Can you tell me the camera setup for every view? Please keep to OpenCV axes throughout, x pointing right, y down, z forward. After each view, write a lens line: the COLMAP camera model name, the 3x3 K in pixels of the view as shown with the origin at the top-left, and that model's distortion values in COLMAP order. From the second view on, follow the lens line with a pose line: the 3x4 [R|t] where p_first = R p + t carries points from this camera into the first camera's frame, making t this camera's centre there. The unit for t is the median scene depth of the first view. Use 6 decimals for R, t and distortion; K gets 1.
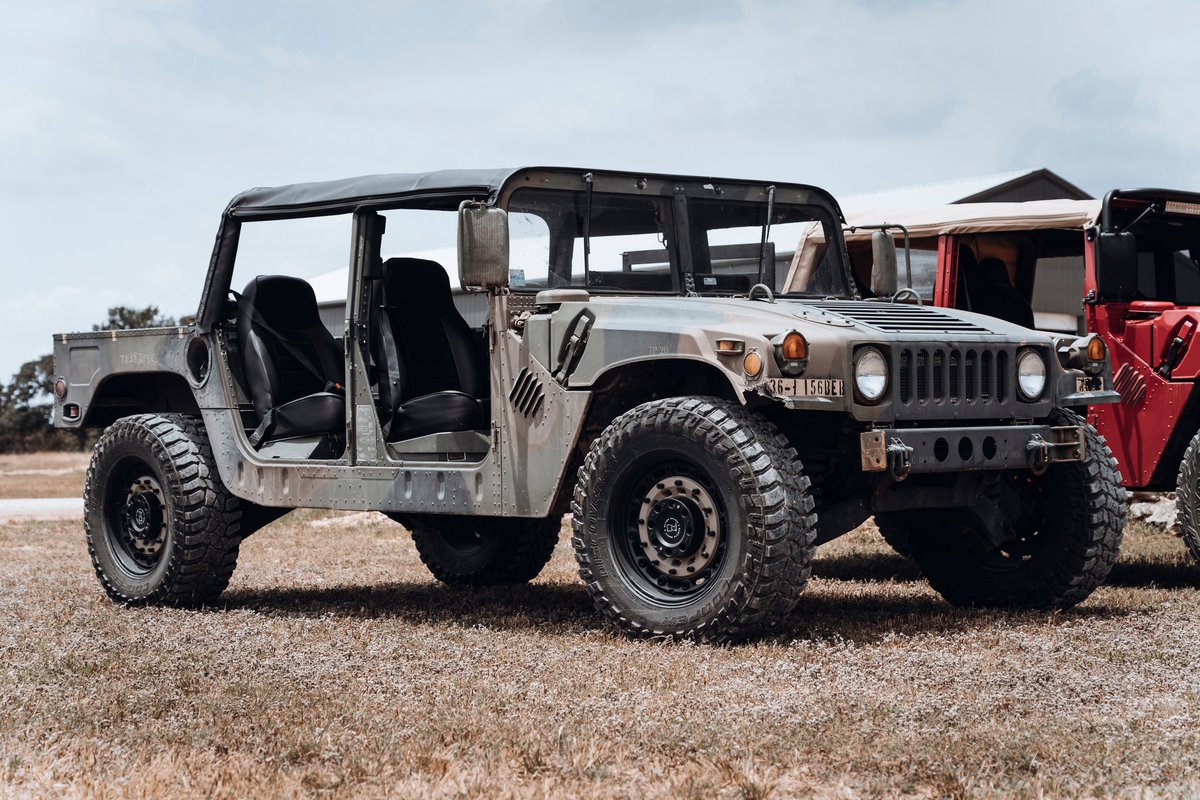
lens RADIAL K [[2202.7, 0, 600.0], [0, 2202.7, 400.0], [0, 0, 1]] dist [-0.029598, -0.097003]
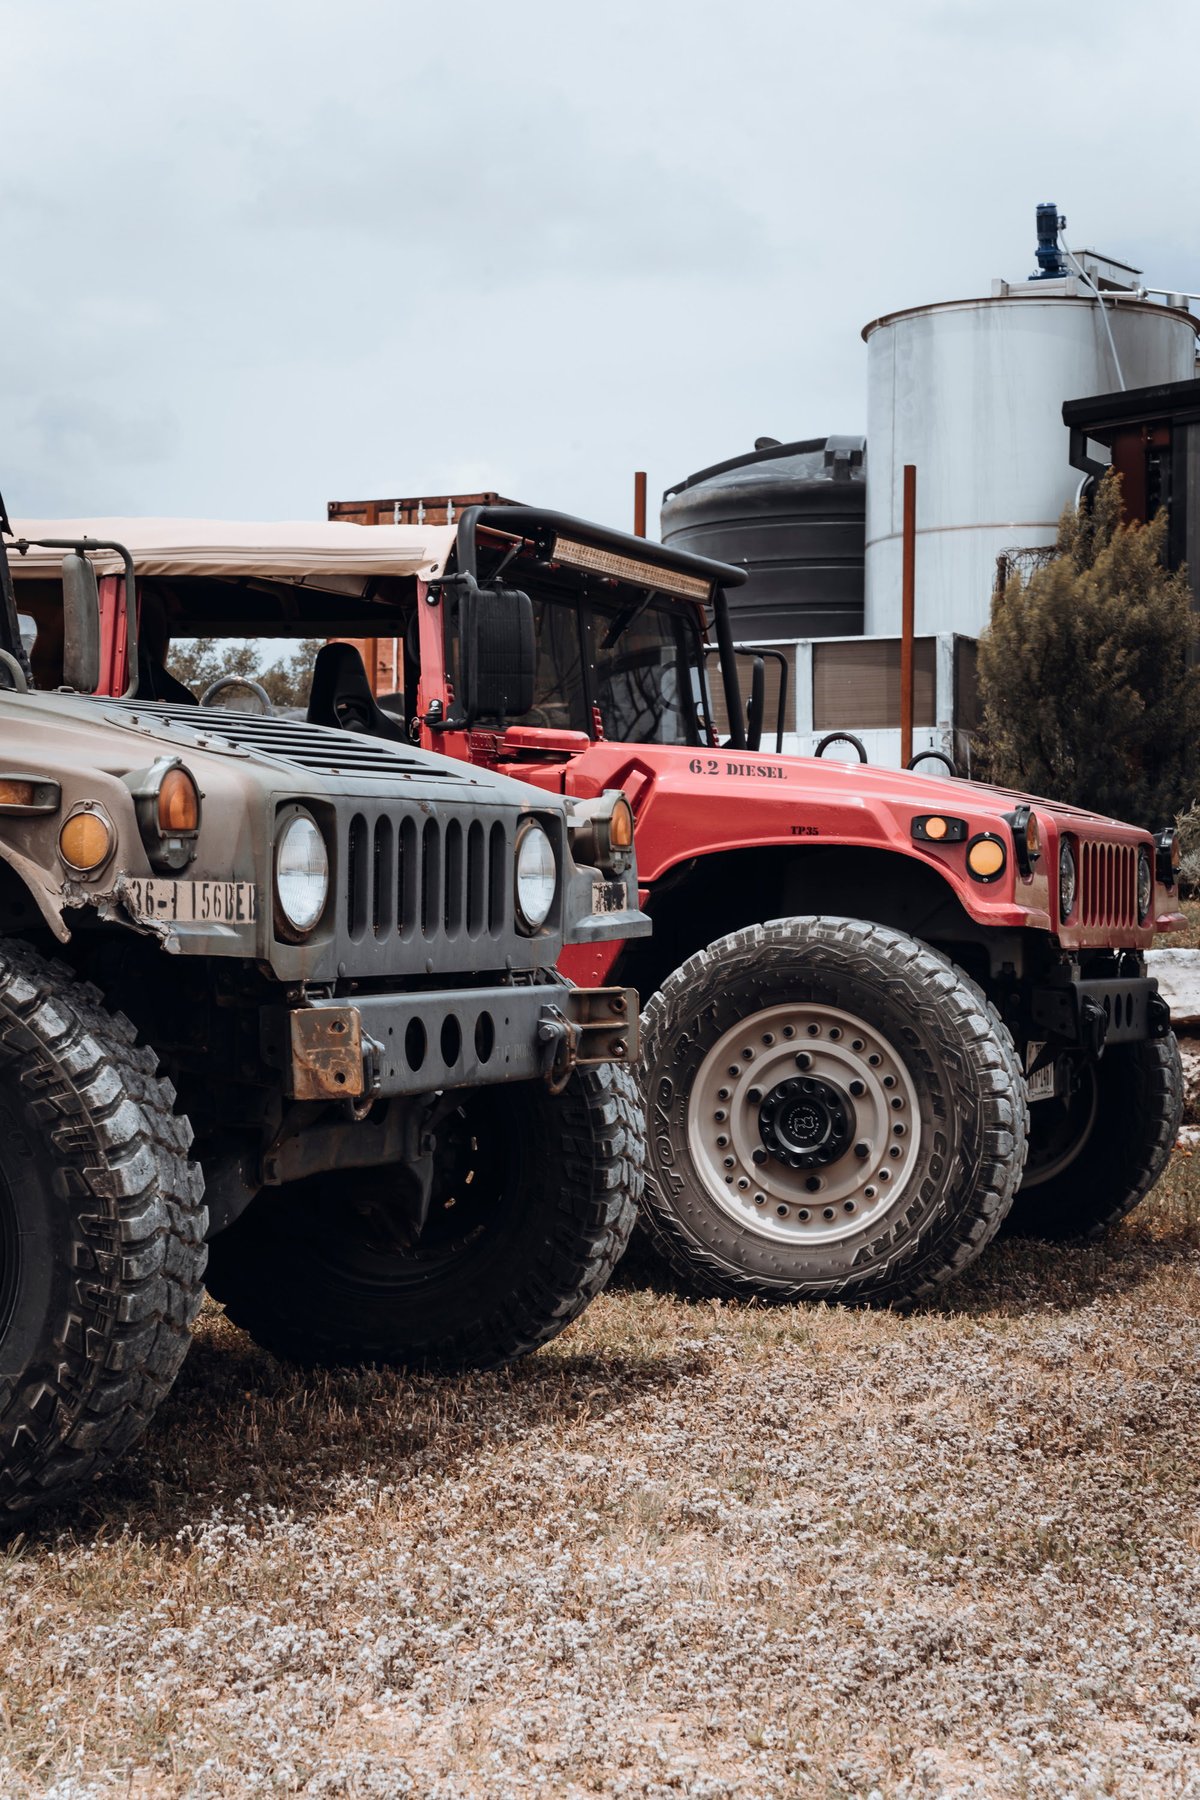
lens RADIAL K [[3304.0, 0, 593.8], [0, 3304.0, 931.7], [0, 0, 1]] dist [-0.029598, -0.097003]
pose [[0.894697, 0.018531, 0.446289, -0.111540], [-0.026524, 0.999580, 0.011669, -0.008873], [-0.445885, -0.022278, 0.894813, 0.401780]]
